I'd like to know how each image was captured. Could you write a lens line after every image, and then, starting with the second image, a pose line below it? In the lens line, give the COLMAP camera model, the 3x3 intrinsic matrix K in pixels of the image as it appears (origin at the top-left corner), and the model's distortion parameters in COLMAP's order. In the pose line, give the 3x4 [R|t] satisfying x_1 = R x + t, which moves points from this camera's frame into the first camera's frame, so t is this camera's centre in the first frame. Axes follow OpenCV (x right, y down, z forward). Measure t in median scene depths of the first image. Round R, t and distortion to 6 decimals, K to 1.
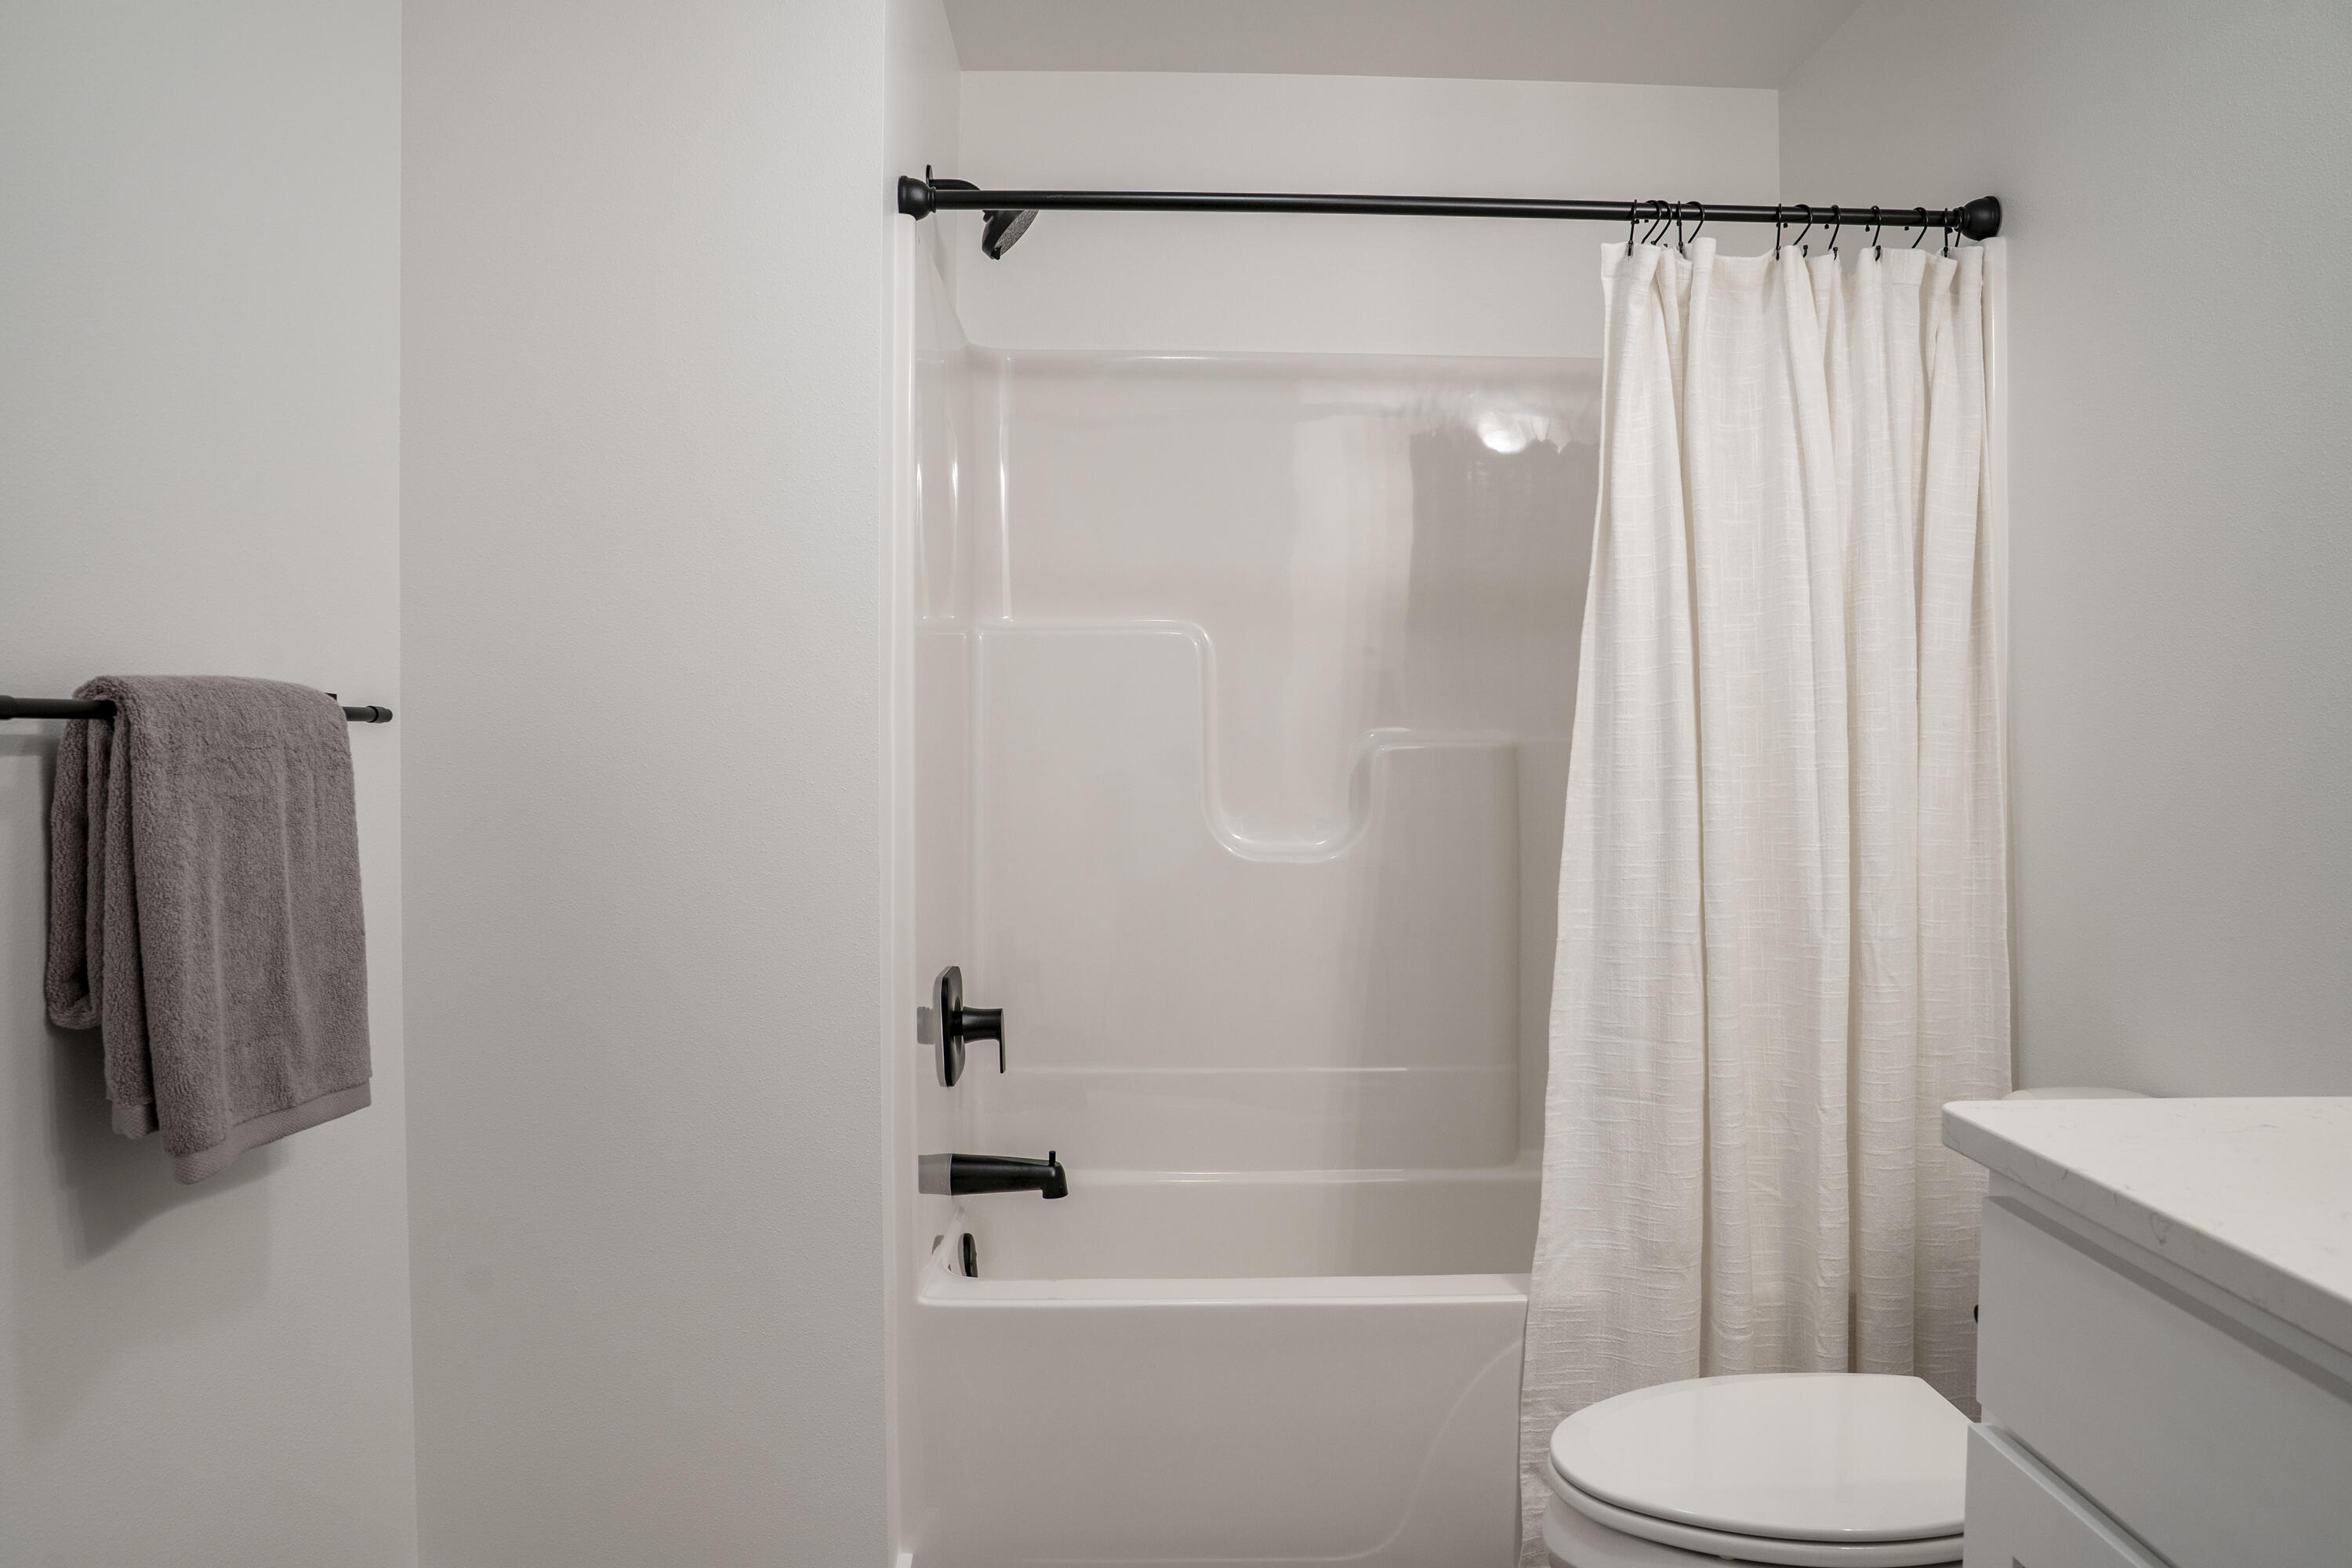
lens RADIAL K [[1675.0, 0, 1175.6], [0, 1675.0, 765.5], [0, 0, 1]] dist [-0.086907, 0.018144]
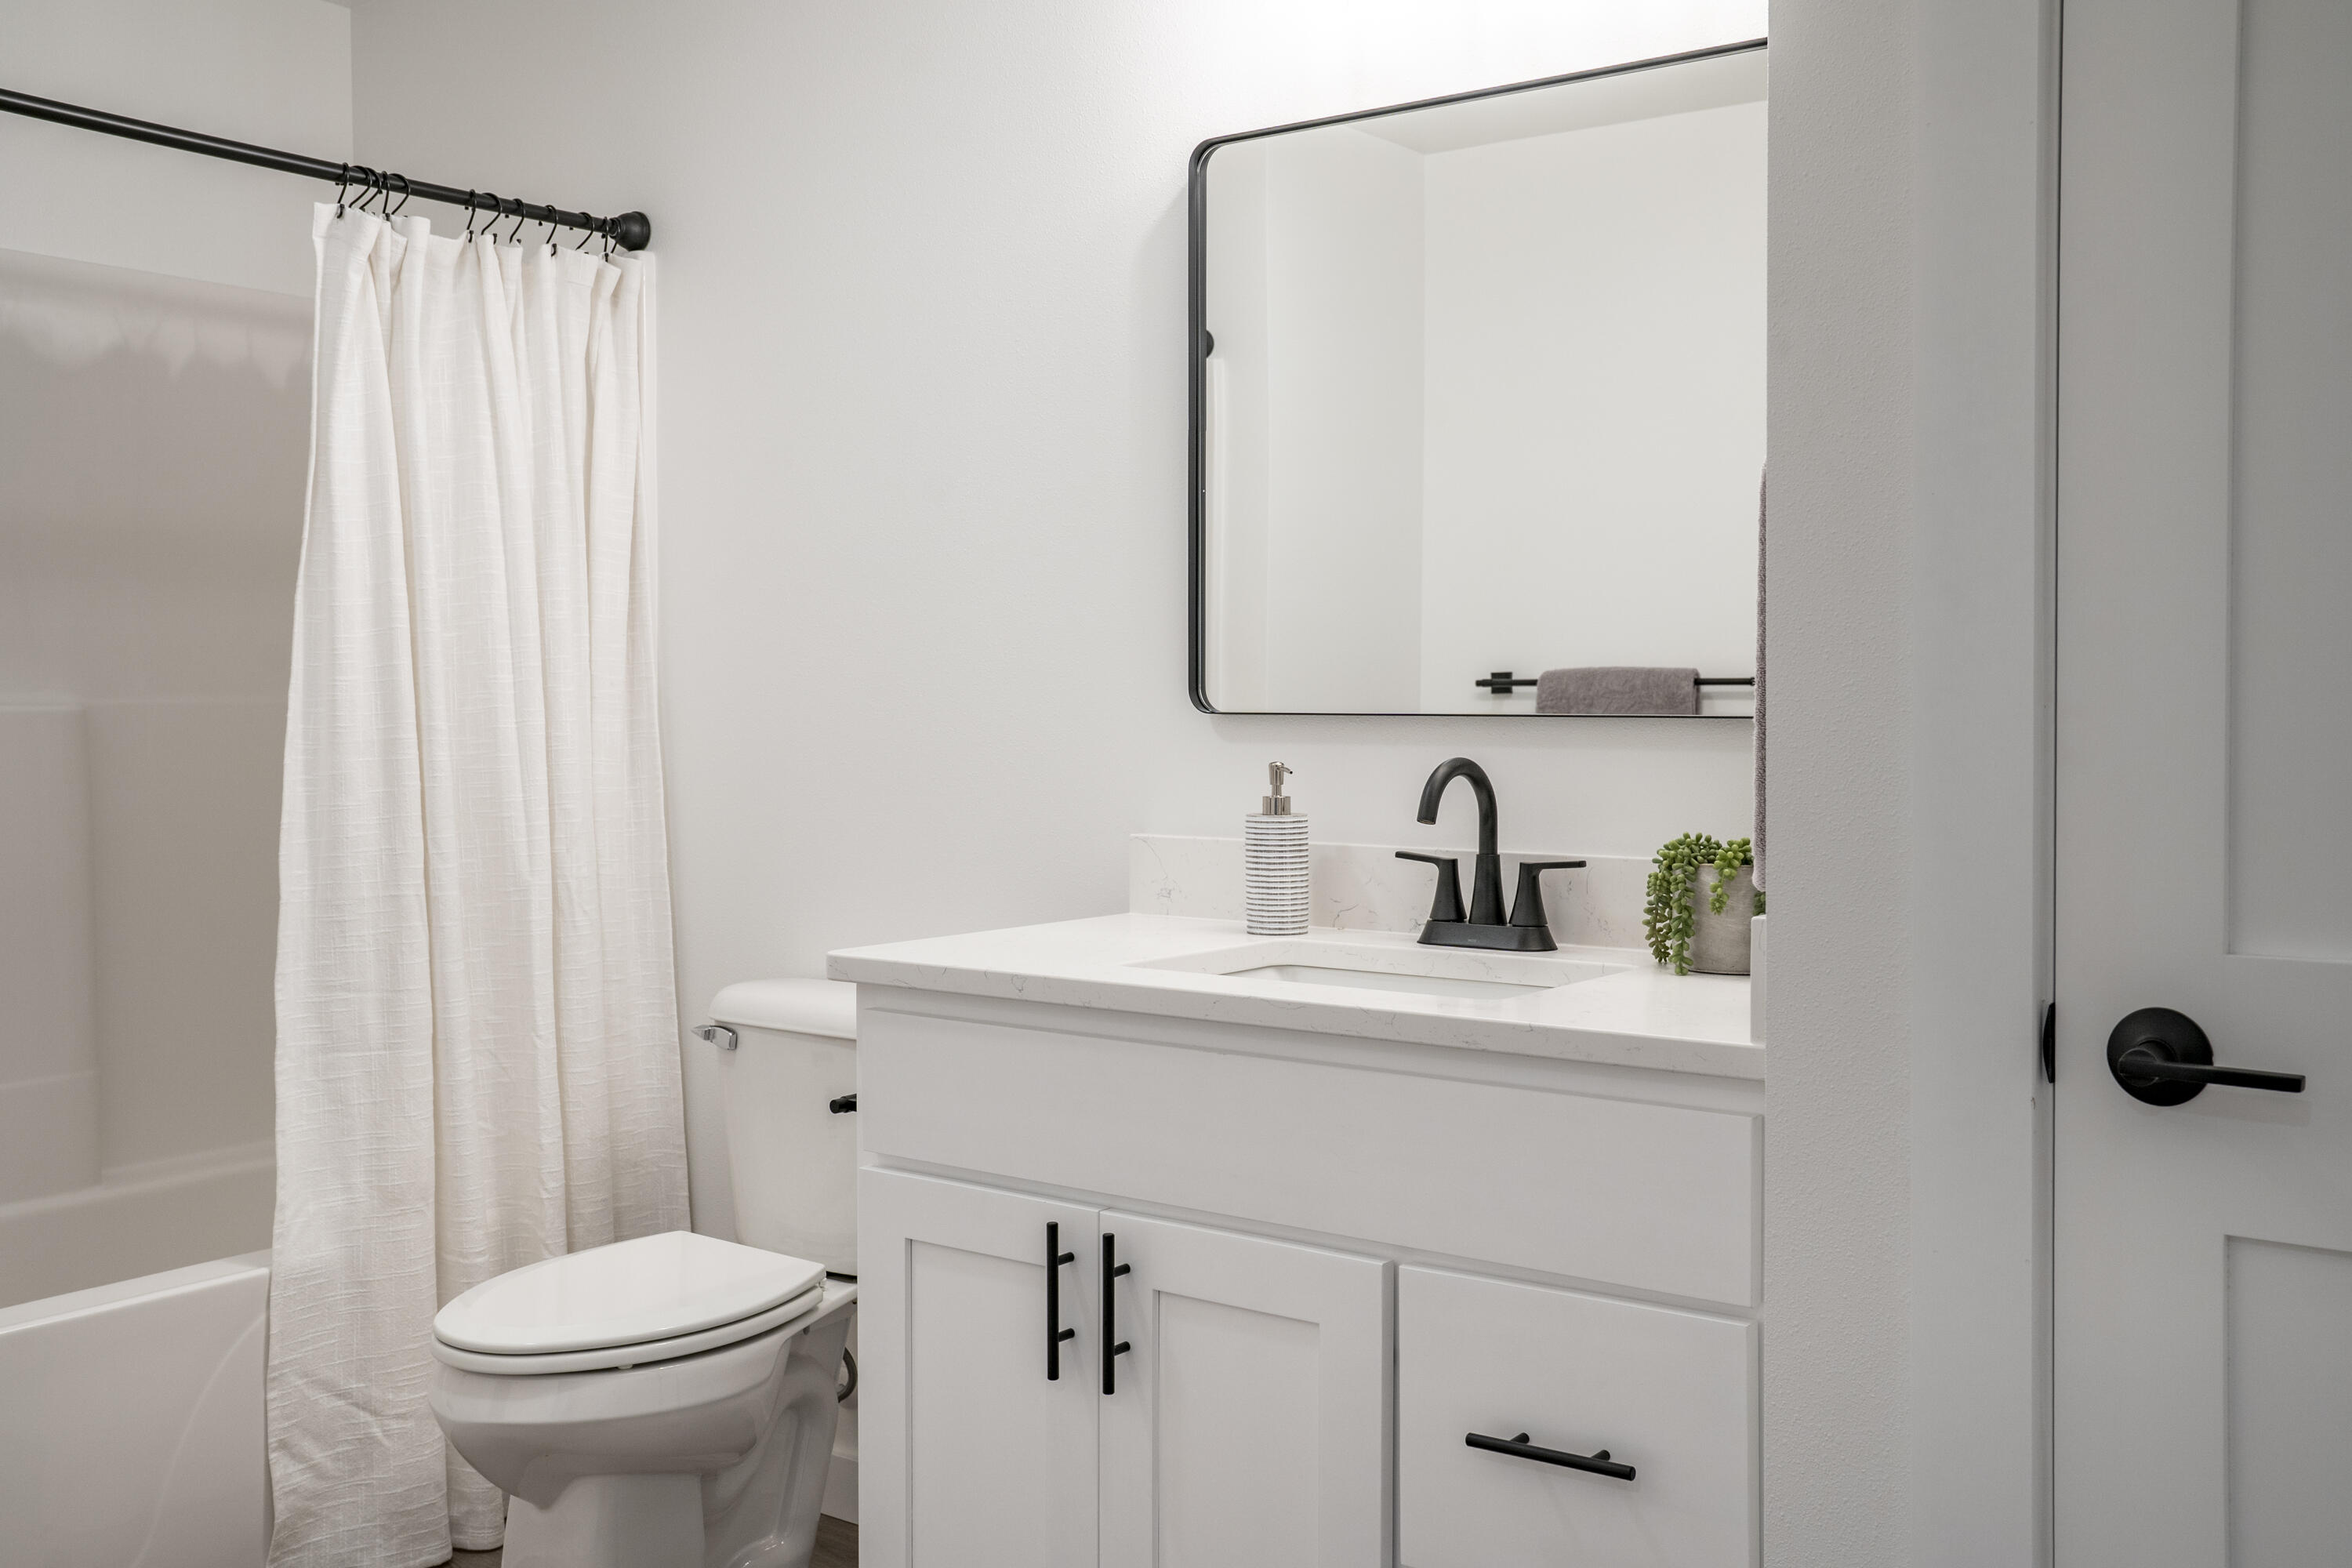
lens RADIAL K [[2228.2, 0, 1174.3], [0, 2228.2, 785.3], [0, 0, 1]] dist [0.103755, 0.000000]
pose [[0.632716, -0.037491, 0.773476, -0.484265], [0.019605, 0.999283, 0.032400, 0.001704], [-0.774136, -0.005336, 0.632997, -0.271072]]
